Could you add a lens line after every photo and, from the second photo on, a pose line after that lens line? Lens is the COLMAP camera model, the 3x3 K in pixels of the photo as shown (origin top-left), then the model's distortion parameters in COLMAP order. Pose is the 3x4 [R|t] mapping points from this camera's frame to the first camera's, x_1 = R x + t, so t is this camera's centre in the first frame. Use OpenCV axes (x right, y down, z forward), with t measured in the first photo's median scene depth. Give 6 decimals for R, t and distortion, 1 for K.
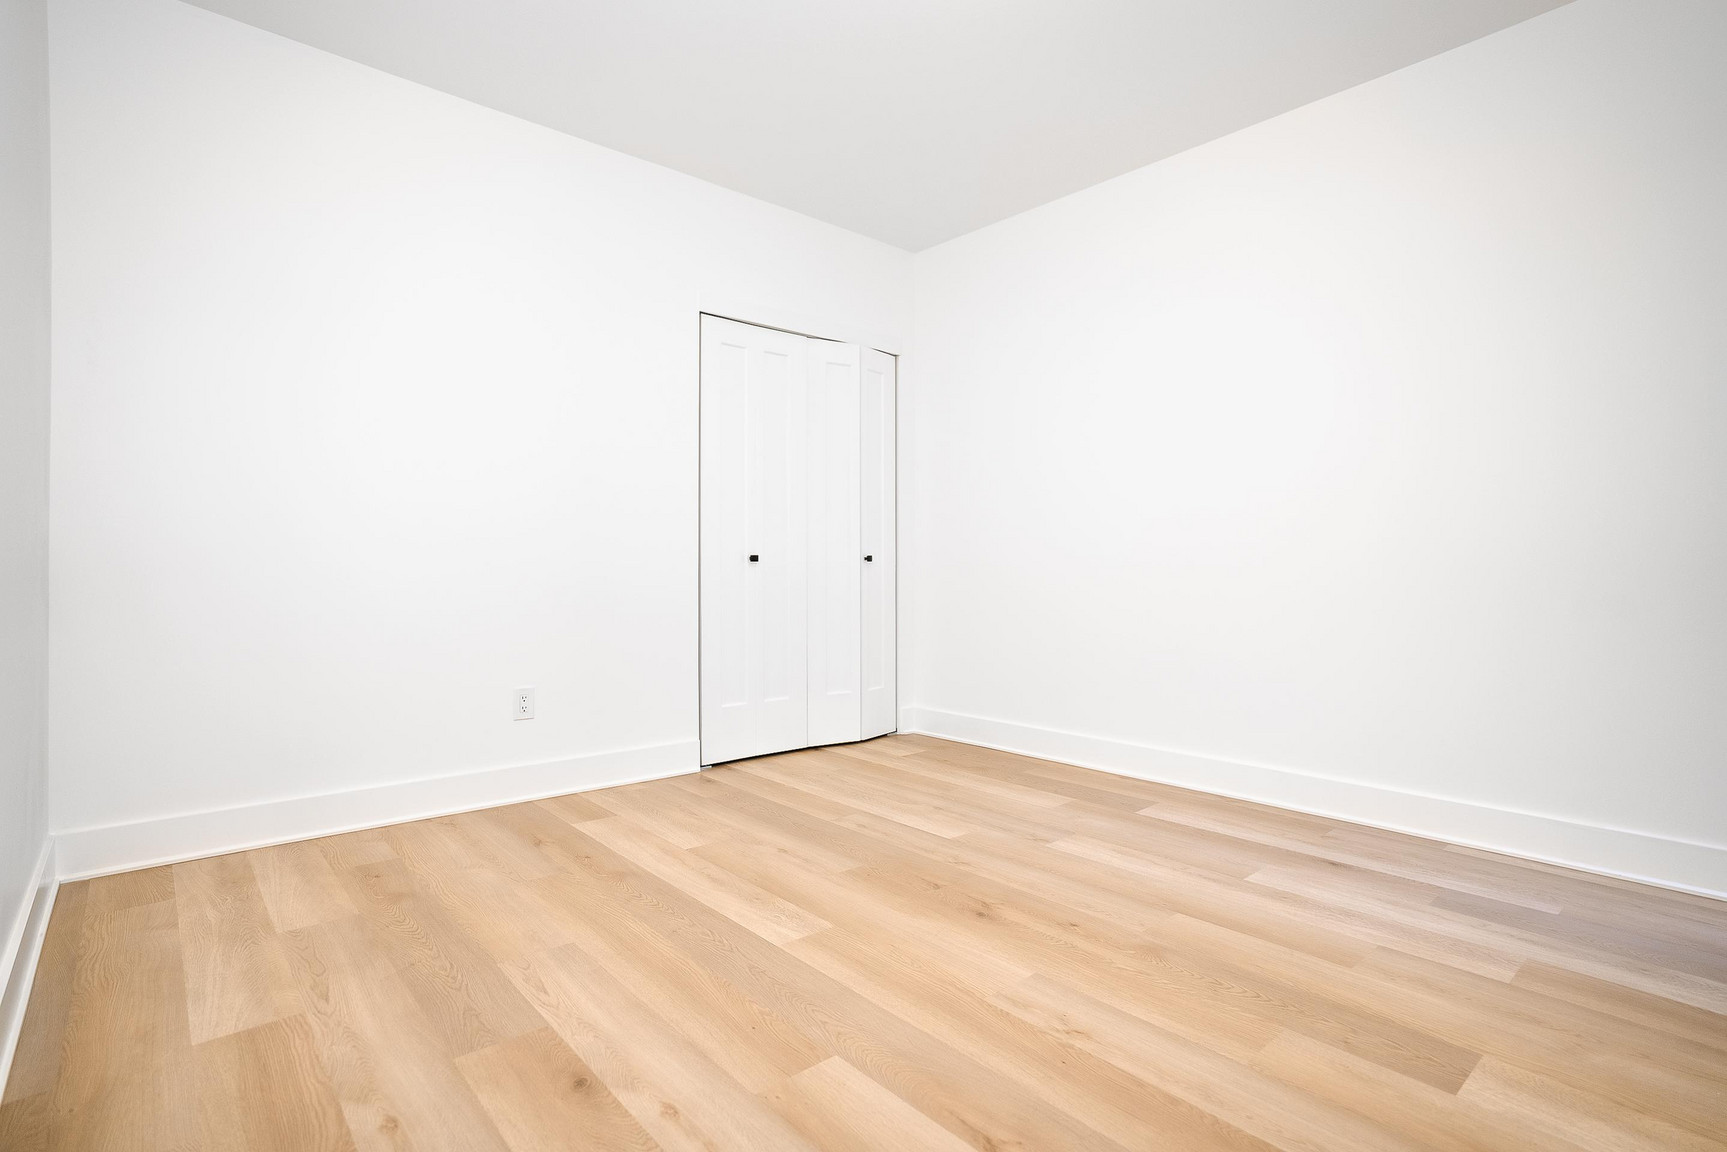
lens RADIAL K [[843.7, 0, 842.6], [0, 843.7, 567.5], [0, 0, 1]] dist [-0.049423, 0.022905]
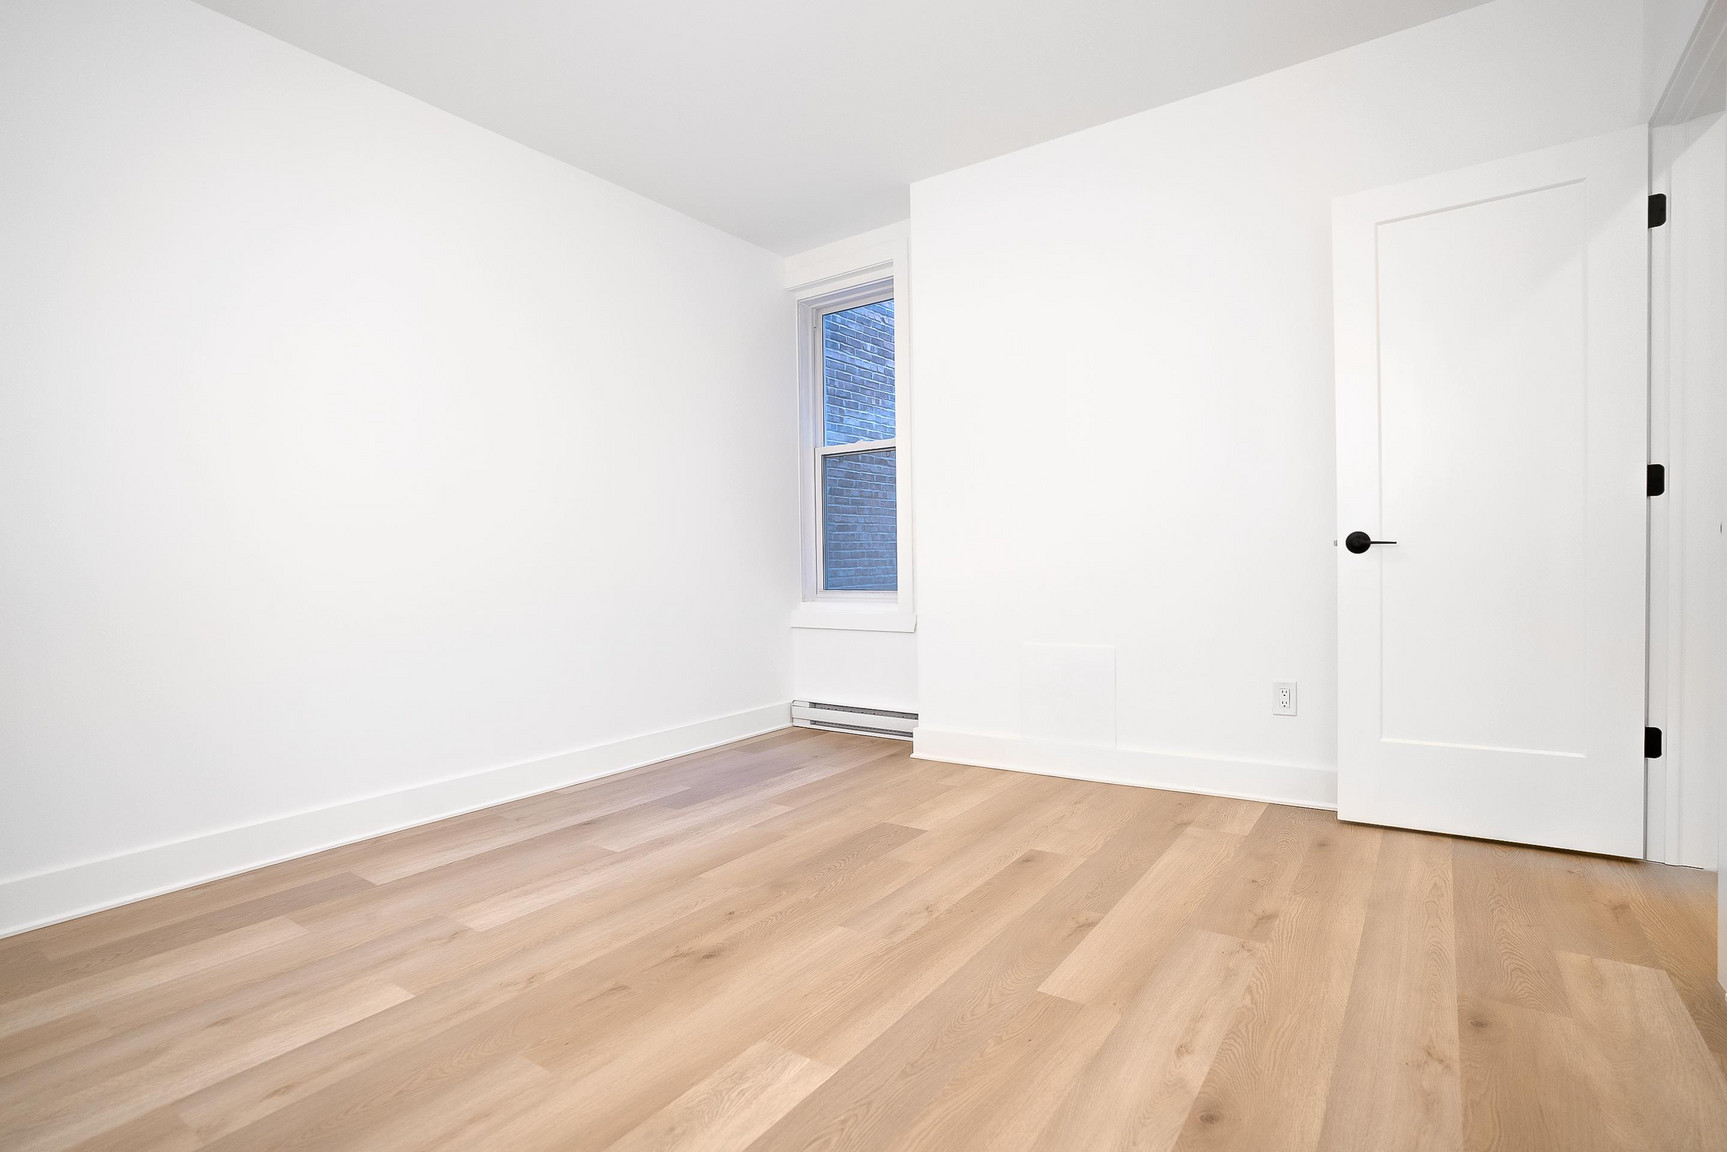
lens RADIAL K [[820.4, 0, 876.2], [0, 820.4, 581.5], [0, 0, 1]] dist [-0.063259, 0.032360]
pose [[-0.250263, -0.020137, 0.967969, -0.668707], [0.024846, 0.999321, 0.027213, -0.003195], [-0.967859, 0.030861, -0.249592, 0.975964]]
